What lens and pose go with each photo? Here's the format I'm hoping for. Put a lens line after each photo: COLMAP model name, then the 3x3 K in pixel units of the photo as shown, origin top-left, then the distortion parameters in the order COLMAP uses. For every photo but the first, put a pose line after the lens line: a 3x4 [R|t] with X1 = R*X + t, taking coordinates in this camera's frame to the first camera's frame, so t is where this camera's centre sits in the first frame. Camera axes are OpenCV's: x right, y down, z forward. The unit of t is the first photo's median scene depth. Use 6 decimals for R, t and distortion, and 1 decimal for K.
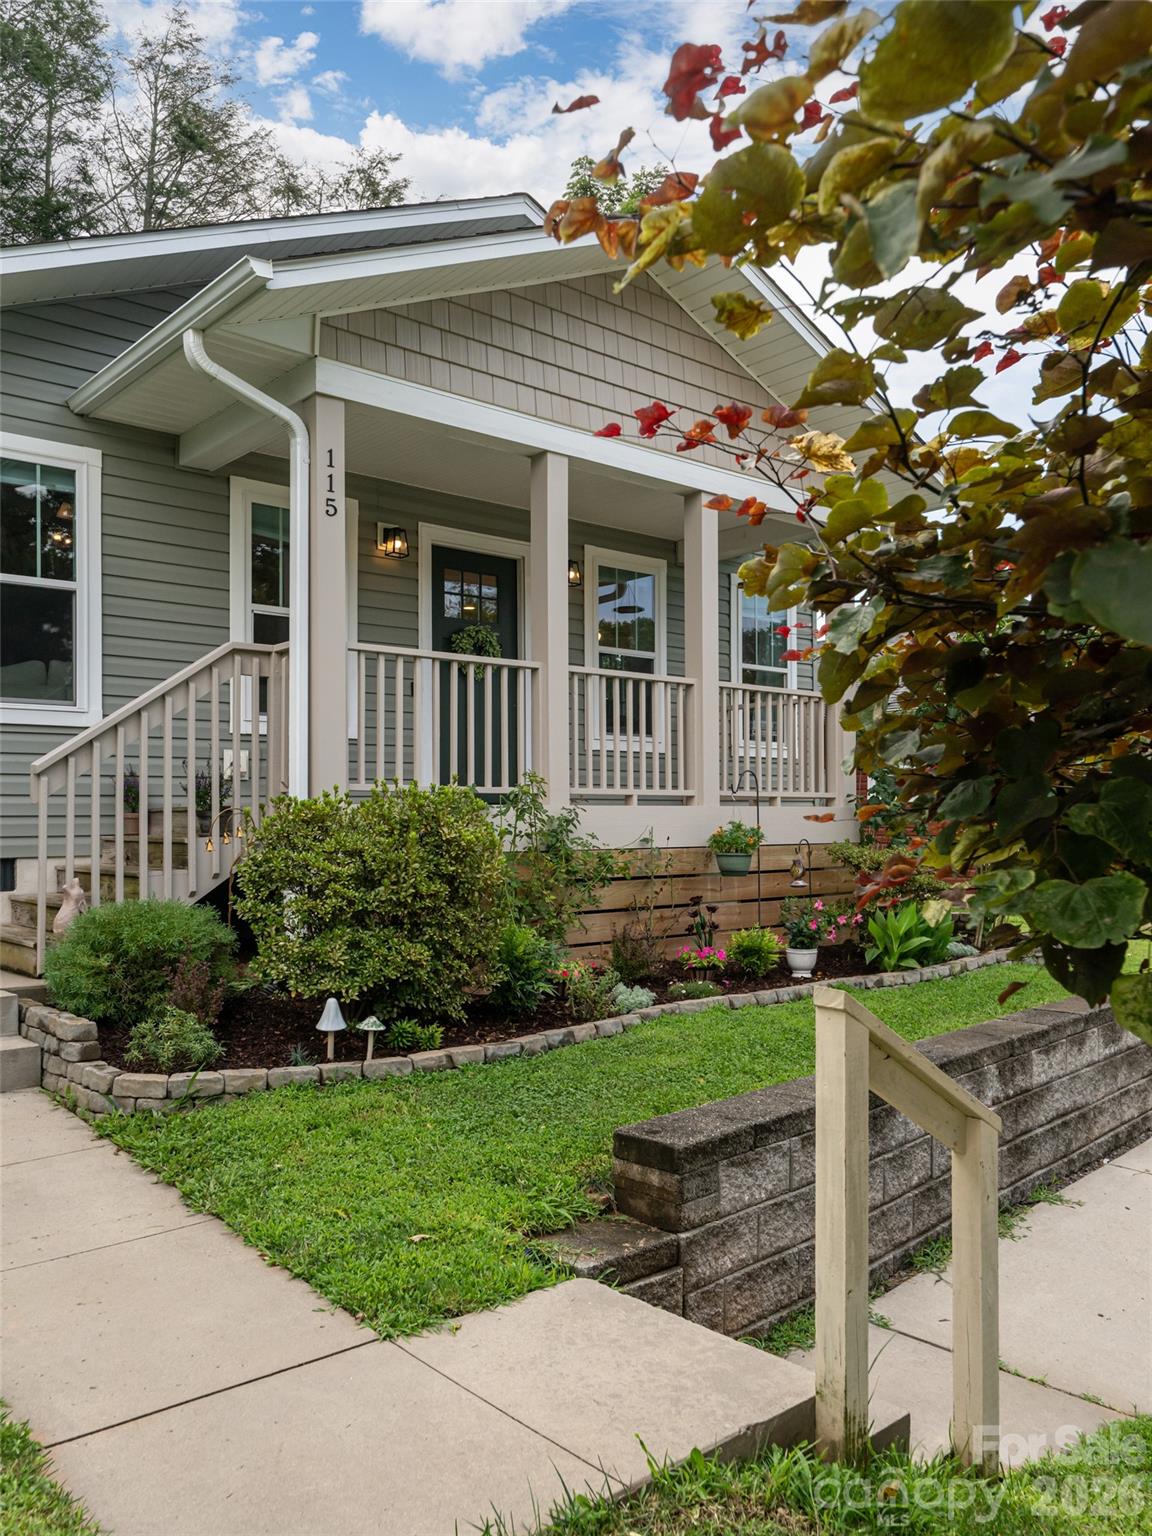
lens RADIAL K [[1268.7, 0, 611.1], [0, 1268.7, 799.1], [0, 0, 1]] dist [-0.004544, 0.001278]
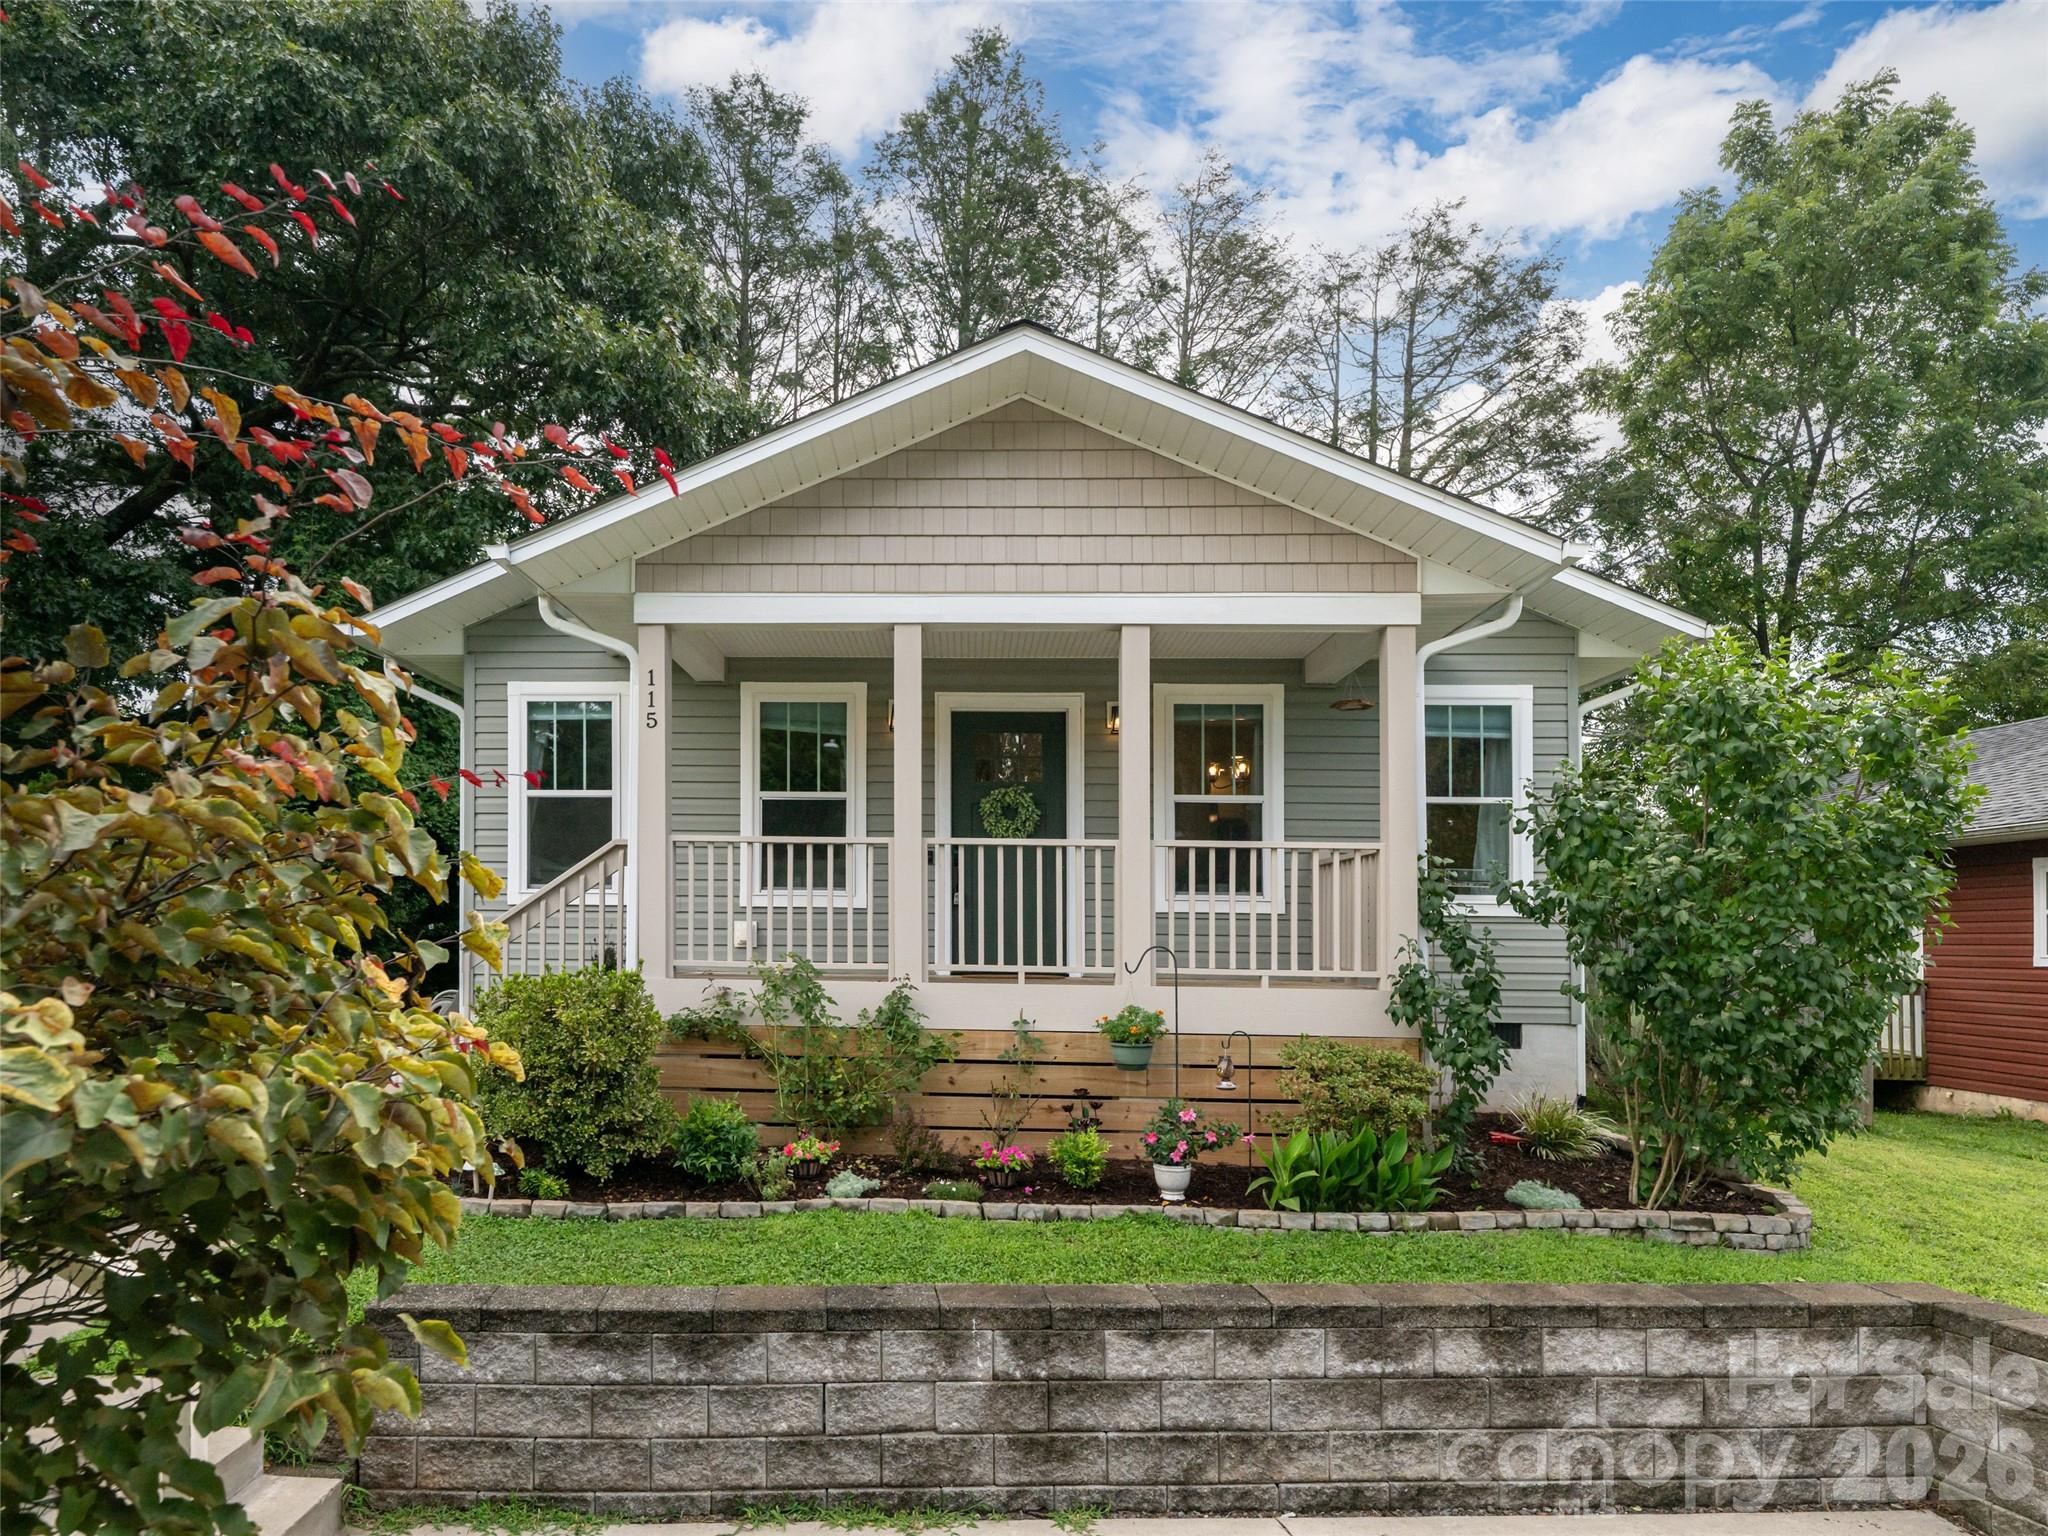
lens RADIAL K [[1308.1, 0, 834.5], [0, 1308.1, 914.7], [0, 0, 1]] dist [-0.000809, -0.000594]
pose [[0.687216, 0.000865, -0.726452, 0.760047], [-0.004840, 0.999983, -0.003388, -0.050831], [0.726437, 0.005844, 0.687209, 0.307768]]
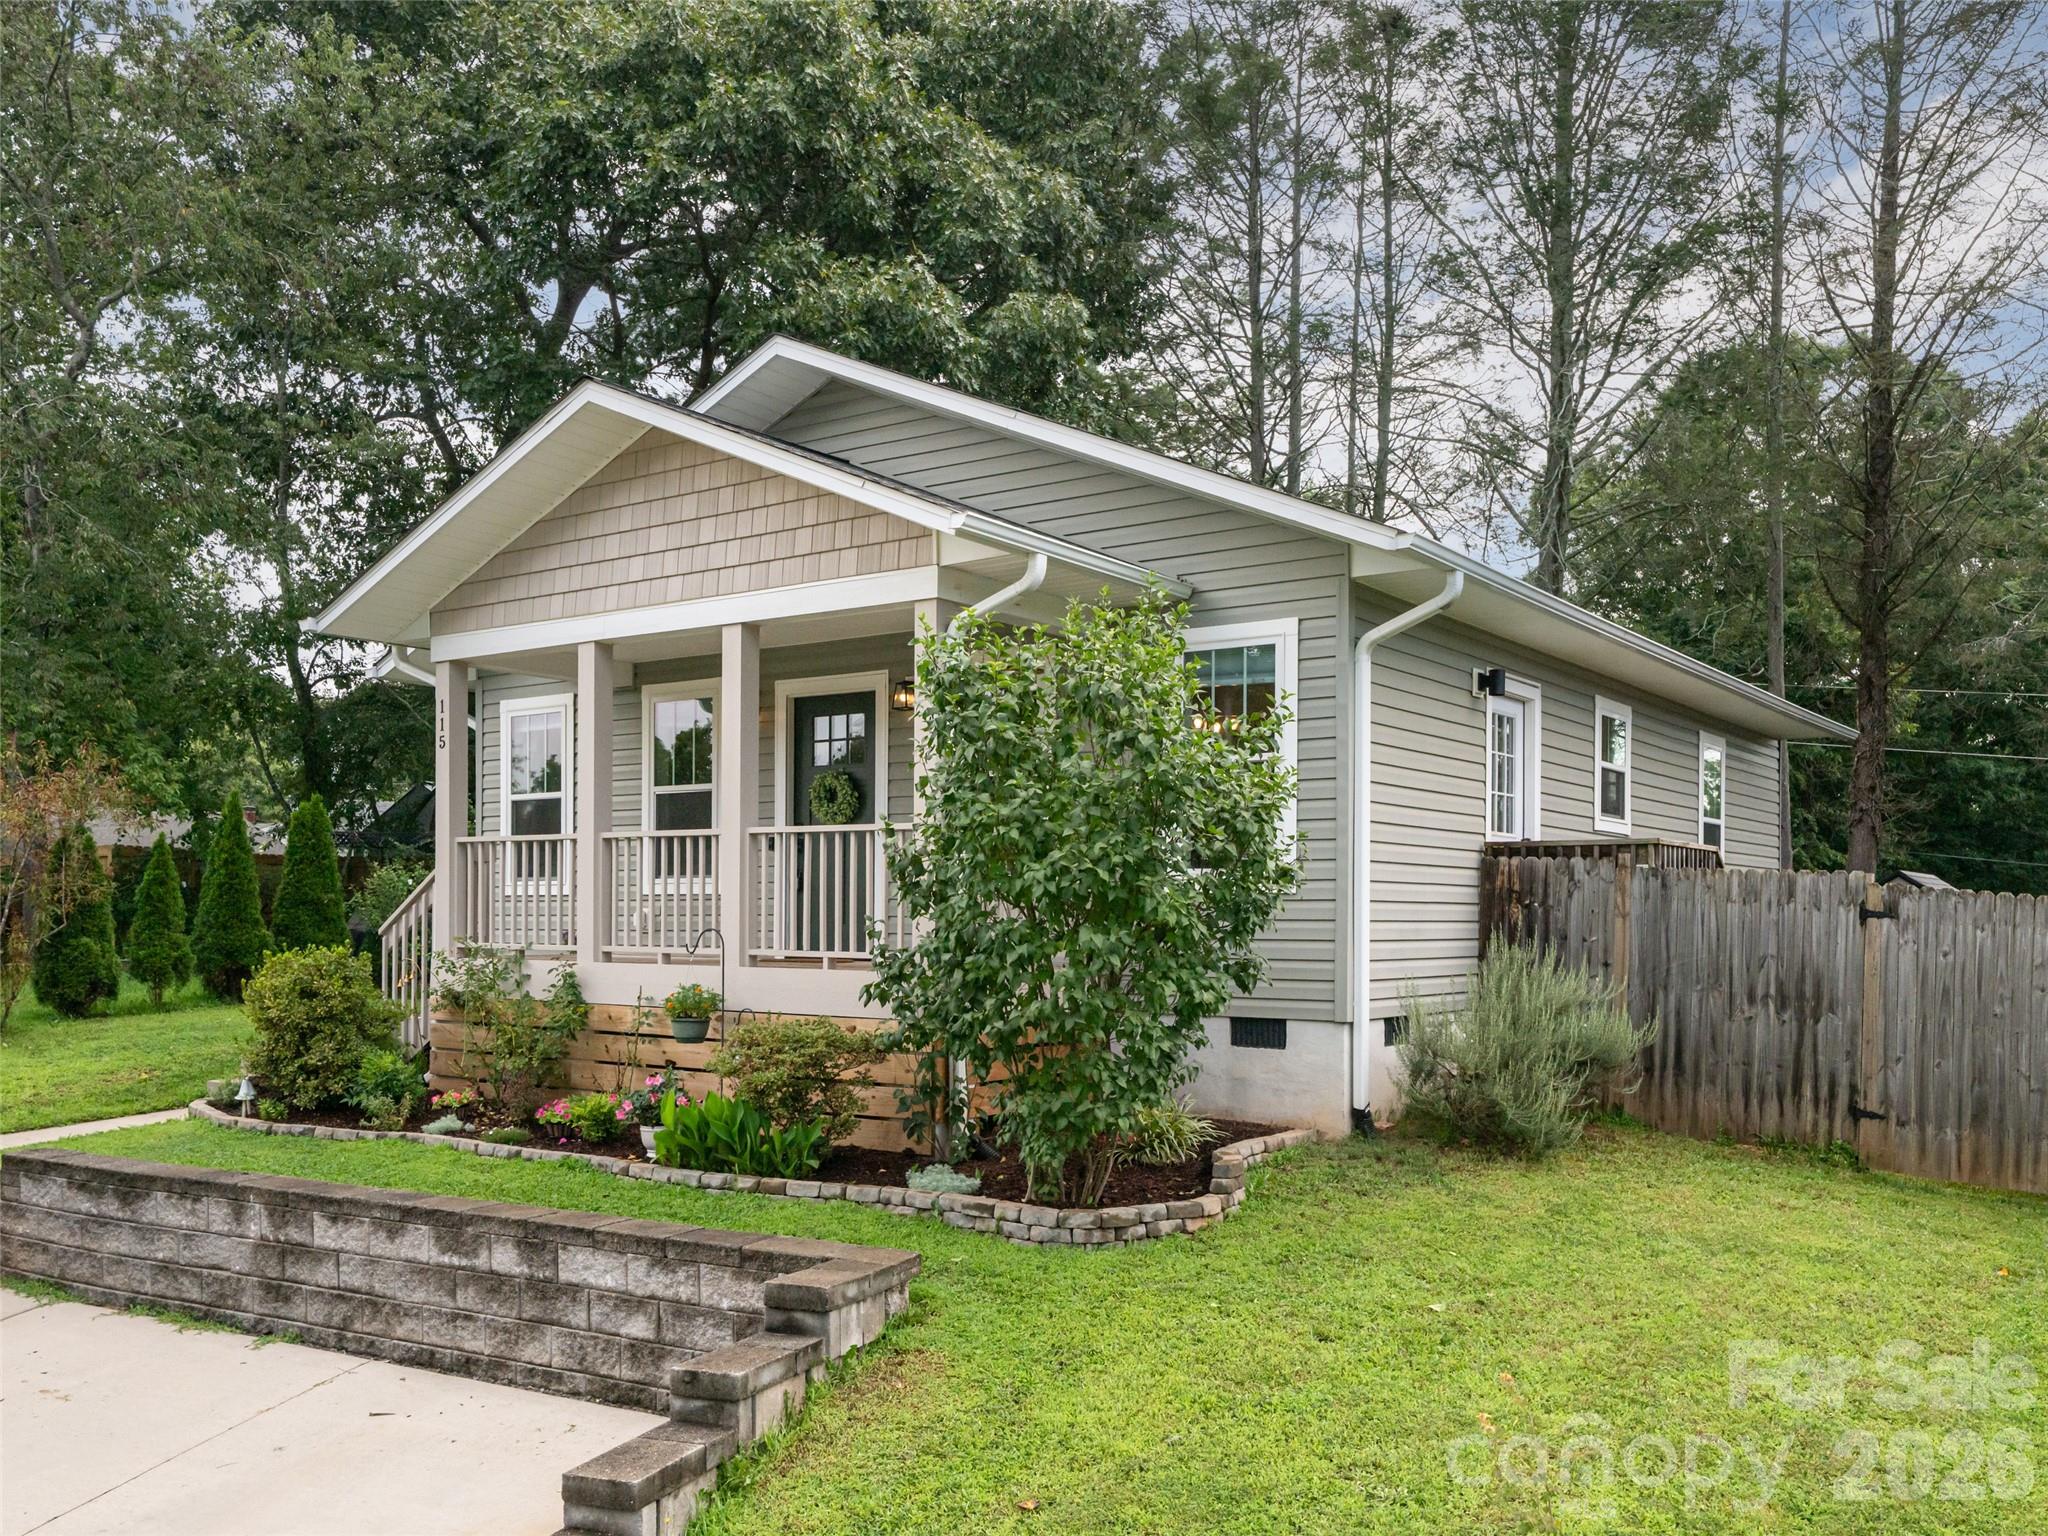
lens RADIAL K [[1708.7, 0, 805.4], [0, 1708.7, 919.2], [0, 0, 1]] dist [-0.001188, 0.000430]
pose [[0.150007, 0.005060, -0.988672, 1.688939], [0.007494, 0.999952, 0.006255, -0.046583], [0.988656, -0.008347, 0.149962, 1.123938]]
